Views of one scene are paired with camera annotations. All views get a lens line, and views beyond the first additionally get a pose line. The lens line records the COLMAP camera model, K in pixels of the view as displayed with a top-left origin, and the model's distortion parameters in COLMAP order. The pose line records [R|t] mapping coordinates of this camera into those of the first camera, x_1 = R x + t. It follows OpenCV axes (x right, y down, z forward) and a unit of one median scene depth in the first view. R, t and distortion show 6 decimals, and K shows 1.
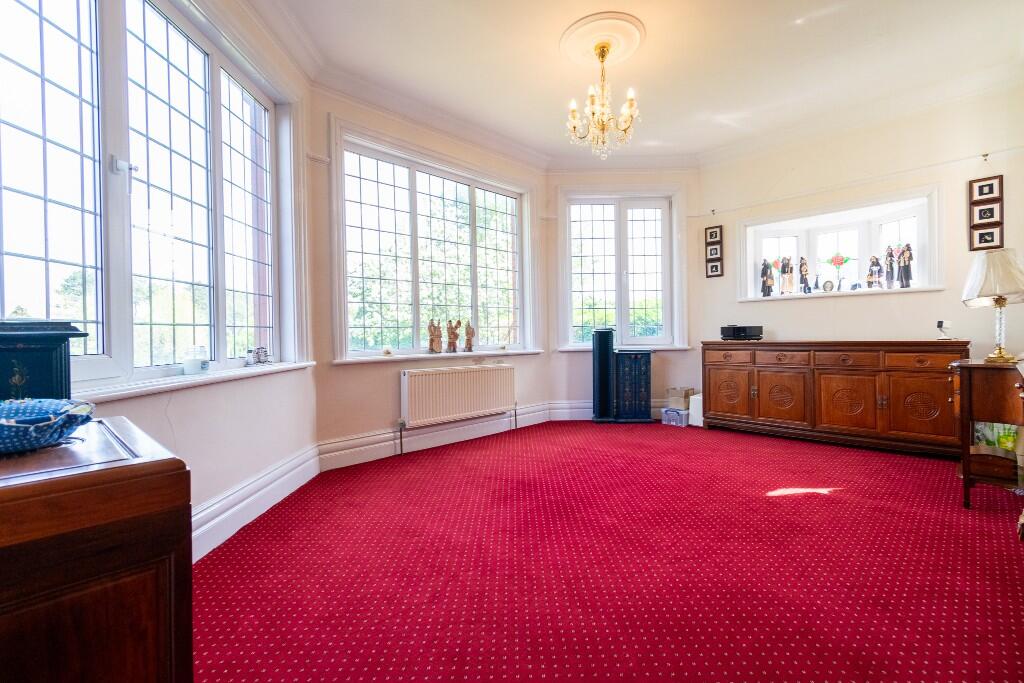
lens RADIAL K [[454.2, 0, 512.6], [0, 454.2, 340.8], [0, 0, 1]] dist [0.000169, 0.000855]
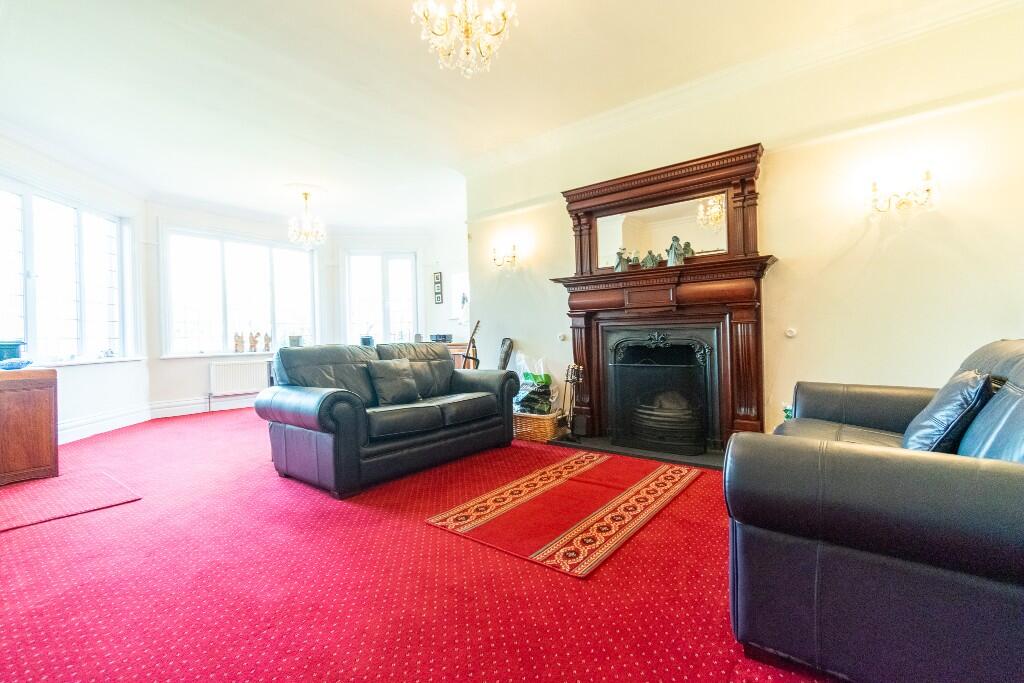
lens RADIAL K [[454.2, 0, 510.9], [0, 454.2, 337.9], [0, 0, 1]] dist [0.000169, 0.000855]
pose [[0.992799, -0.006609, 0.119612, 0.611380], [0.008344, 0.999867, -0.014009, 0.005670], [-0.119504, 0.014907, 0.992722, -0.752775]]
